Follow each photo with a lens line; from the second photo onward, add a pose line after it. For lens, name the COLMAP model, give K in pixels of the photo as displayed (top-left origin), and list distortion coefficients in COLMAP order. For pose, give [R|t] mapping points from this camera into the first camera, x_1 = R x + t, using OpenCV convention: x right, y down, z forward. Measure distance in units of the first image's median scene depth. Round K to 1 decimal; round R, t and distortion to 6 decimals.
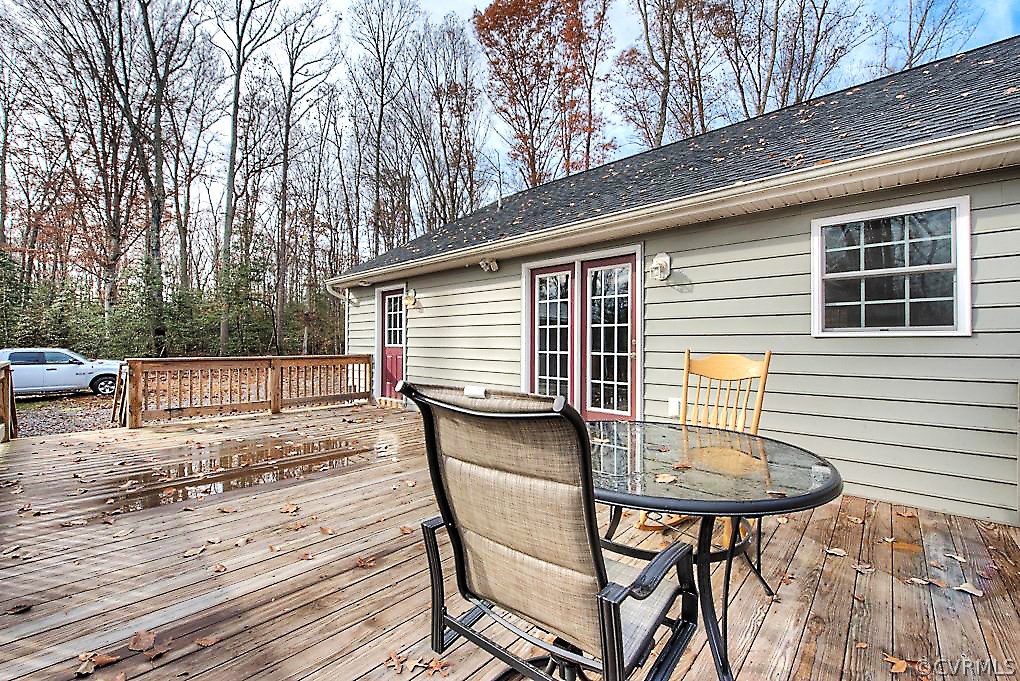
lens RADIAL K [[420.5, 0, 510.0], [0, 420.5, 340.5], [0, 0, 1]] dist [-0.013798, -0.002046]
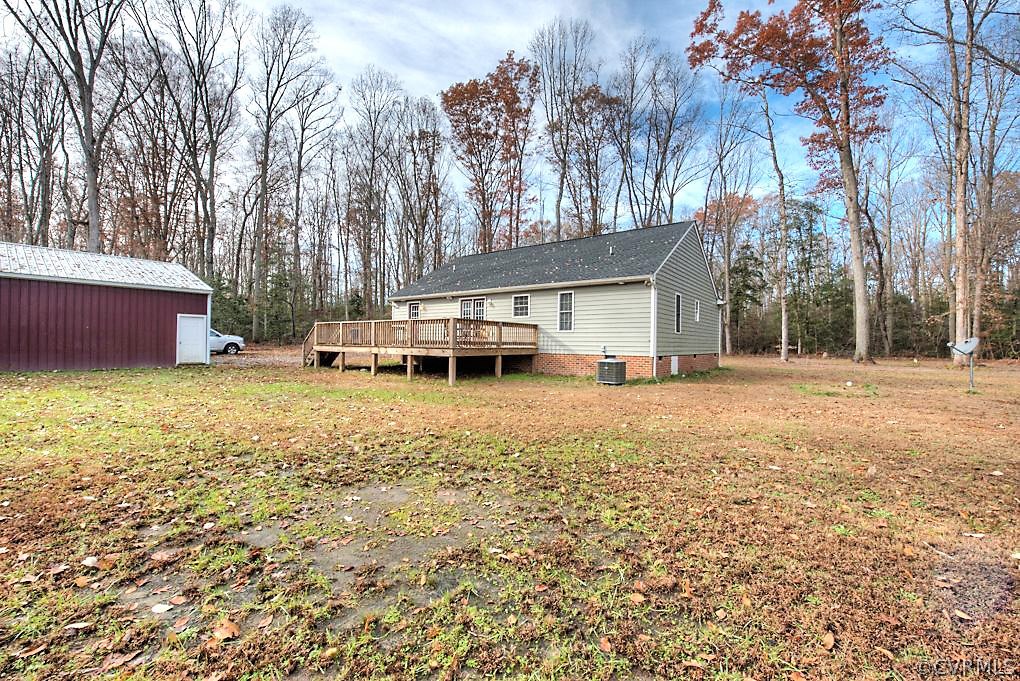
lens RADIAL K [[420.5, 0, 510.0], [0, 420.5, 340.5], [0, 0, 1]] dist [-0.013798, -0.002046]
pose [[0.995720, 0.010026, 0.091872, 0.132498], [-0.010352, 0.999942, 0.003079, 0.154097], [-0.091836, -0.004017, 0.995766, -2.513398]]
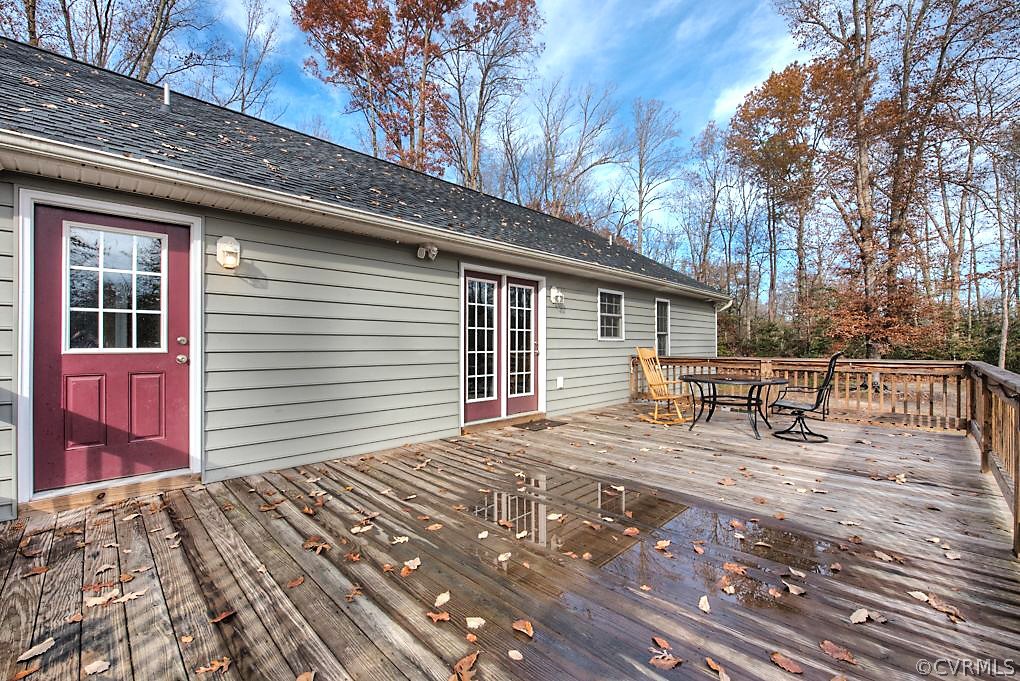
lens RADIAL K [[420.5, 0, 510.0], [0, 420.5, 340.5], [0, 0, 1]] dist [-0.013798, -0.002046]
pose [[0.036224, 0.003507, 0.999338, -0.918013], [-0.005376, 0.999980, -0.003314, 0.001391], [-0.999329, -0.005253, 0.036242, 0.828615]]
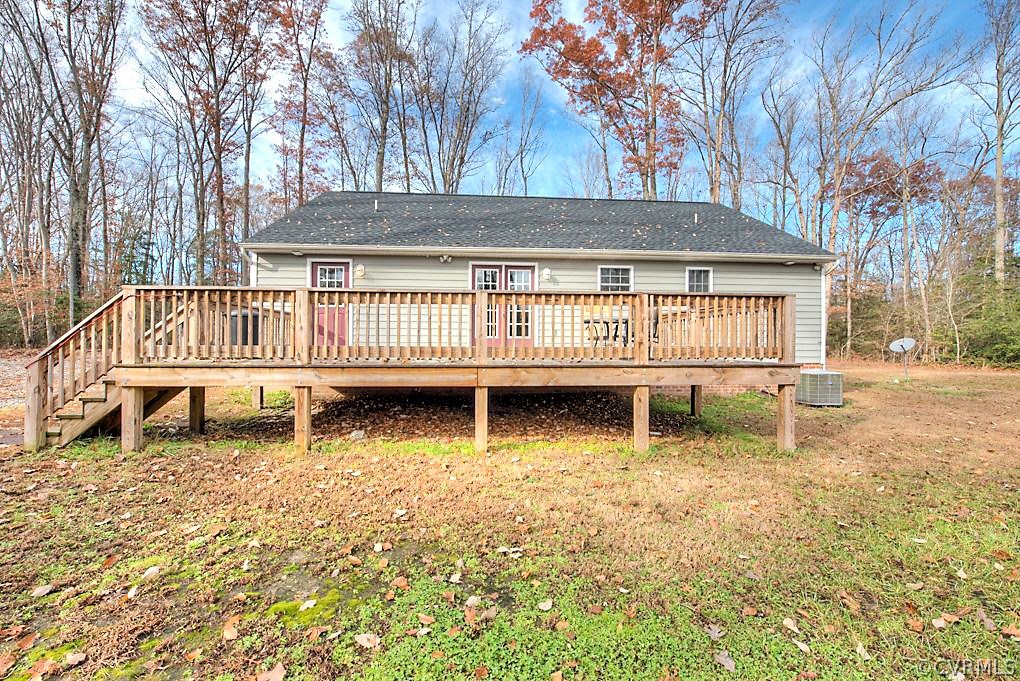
lens RADIAL K [[421.6, 0, 510.0], [0, 421.6, 340.5], [0, 0, 1]] dist [0.001406, -0.000129]
pose [[0.683507, 0.007630, 0.729904, -1.122253], [-0.006344, 0.999970, -0.004512, 0.156512], [-0.729916, -0.001547, 0.683535, -0.343372]]
